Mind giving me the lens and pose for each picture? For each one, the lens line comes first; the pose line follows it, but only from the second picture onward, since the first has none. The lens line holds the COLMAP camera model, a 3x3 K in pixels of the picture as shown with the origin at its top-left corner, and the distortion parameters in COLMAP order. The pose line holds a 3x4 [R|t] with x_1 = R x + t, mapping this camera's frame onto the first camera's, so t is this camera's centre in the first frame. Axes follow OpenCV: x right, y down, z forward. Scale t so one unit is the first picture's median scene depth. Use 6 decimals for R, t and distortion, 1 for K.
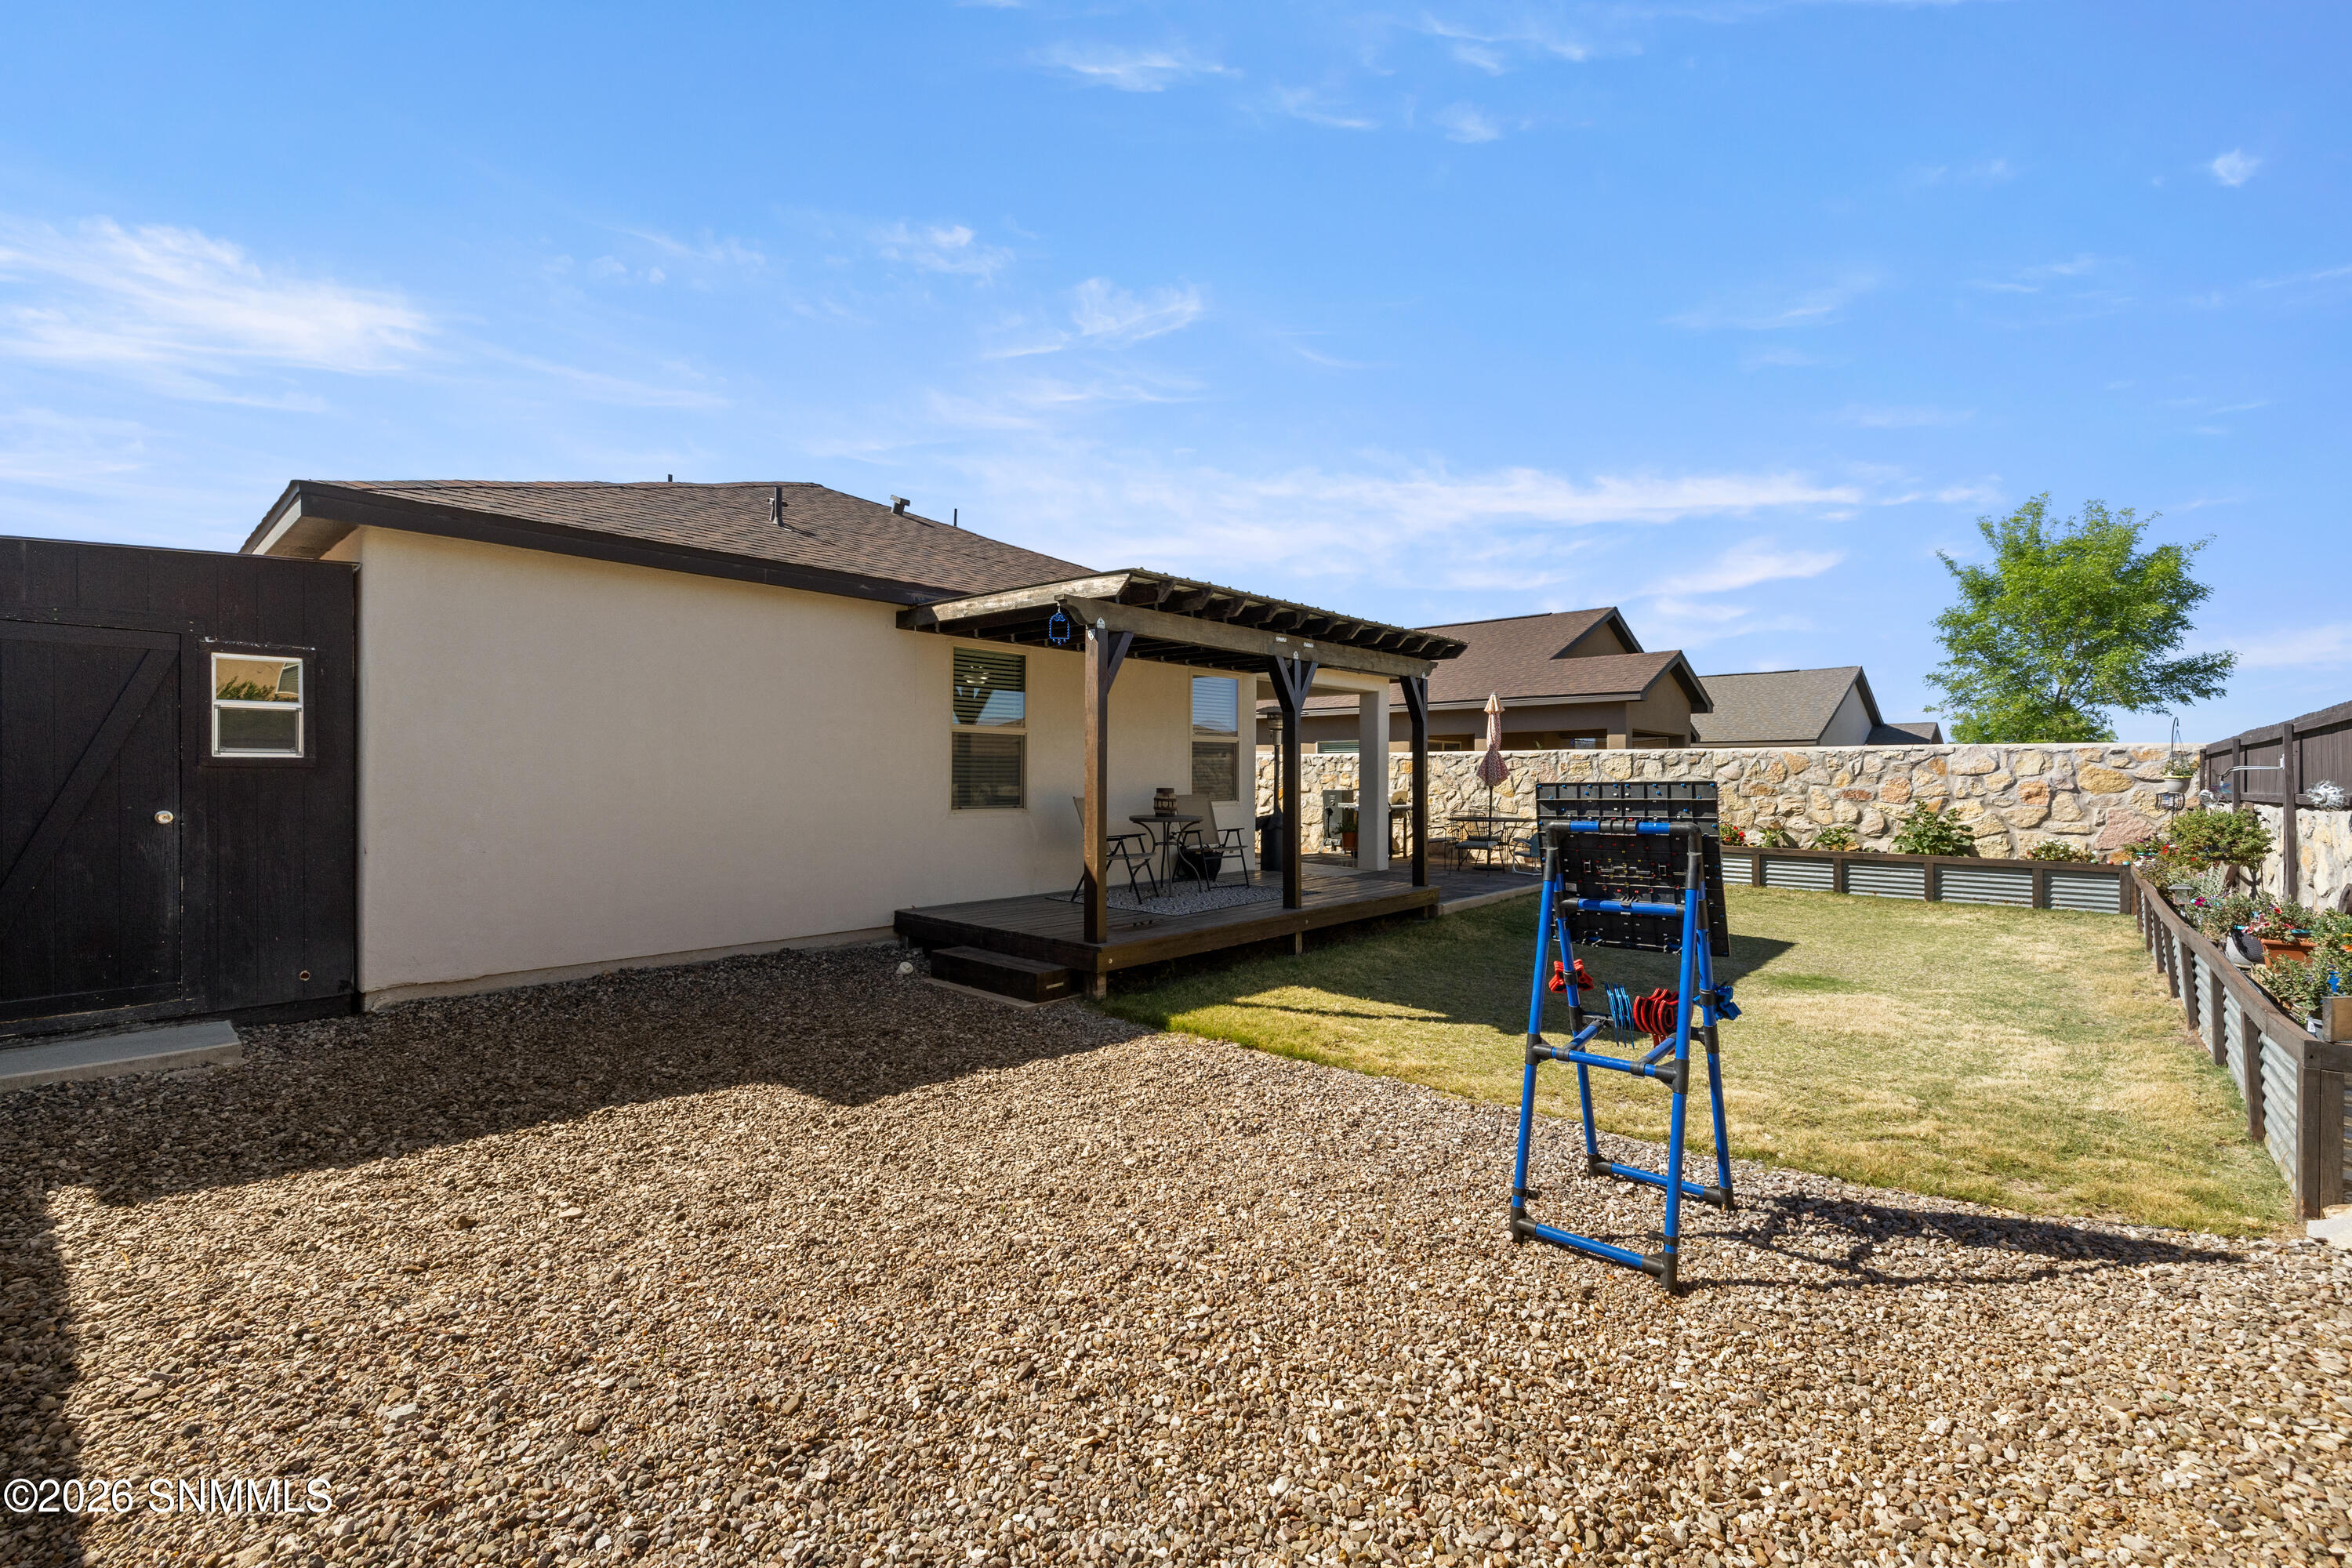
lens RADIAL K [[988.9, 0, 1178.4], [0, 988.9, 772.6], [0, 0, 1]] dist [-0.000131, 0.000133]
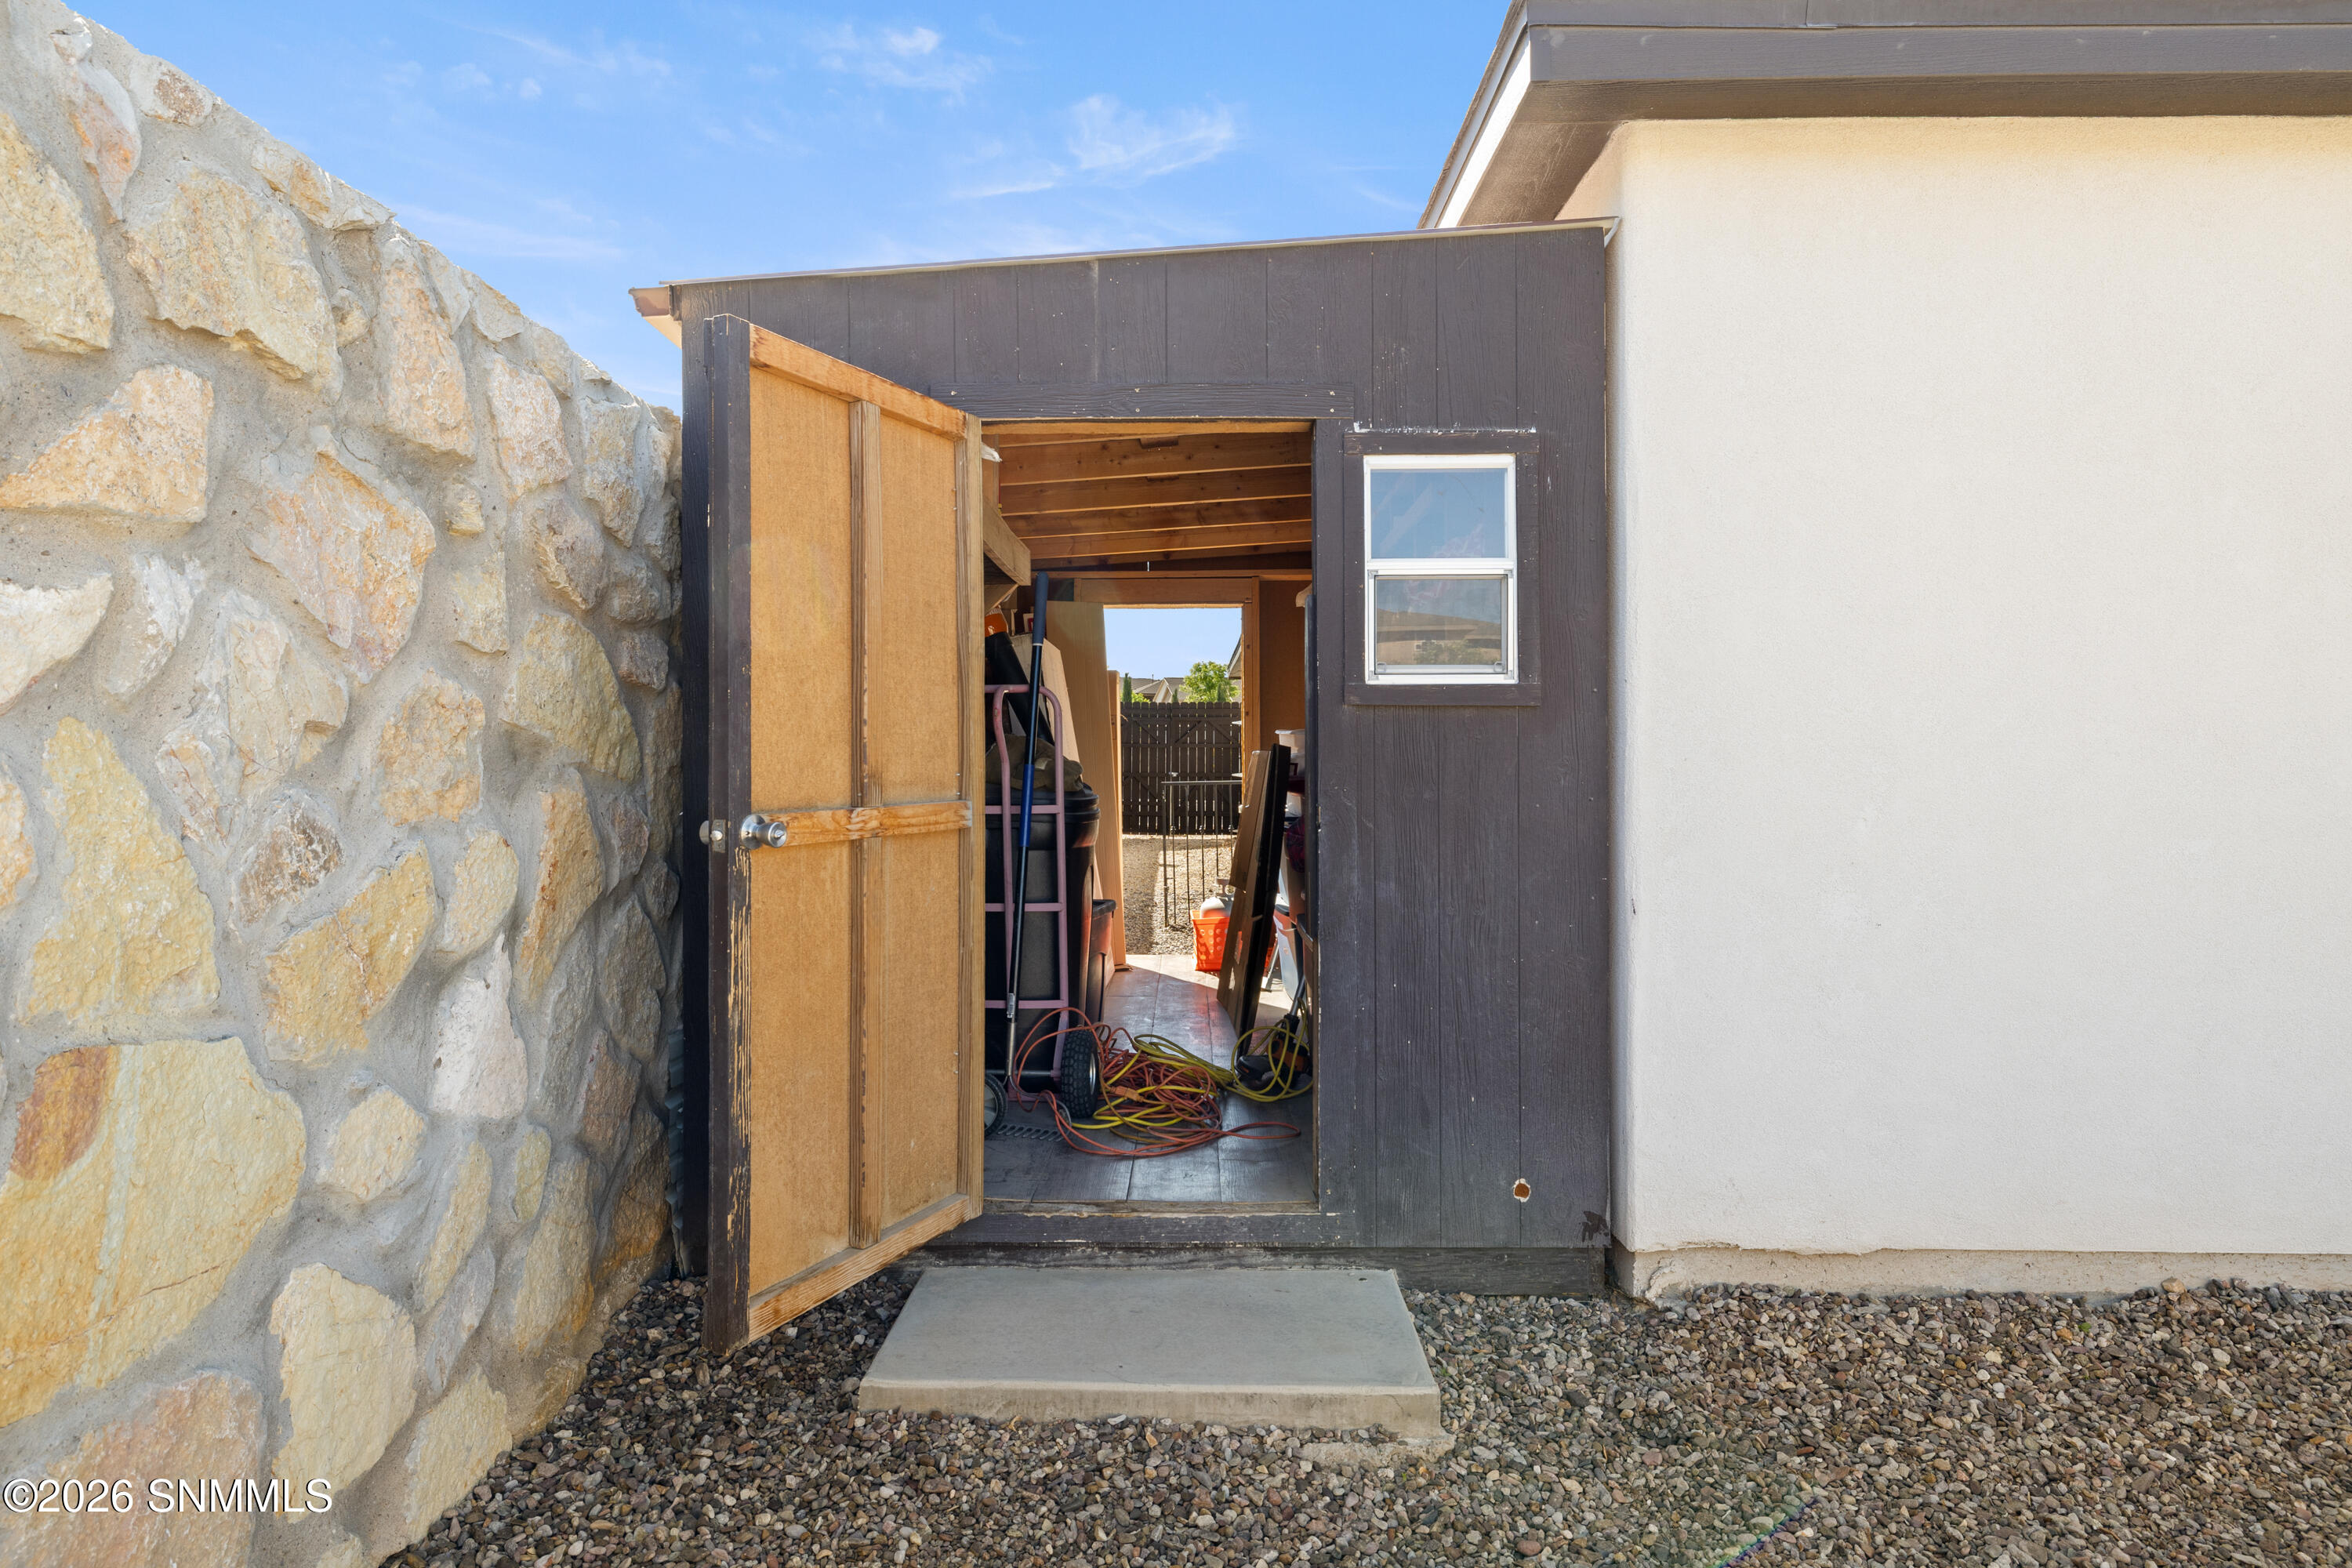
lens RADIAL K [[1323.4, 0, 1175.8], [0, 1323.4, 774.3], [0, 0, 1]] dist [-0.000703, 0.000796]
pose [[0.661949, 0.013402, -0.749429, -0.570438], [0.002012, 0.999805, 0.019656, 0.013077], [0.749546, -0.014519, 0.661793, 0.523855]]
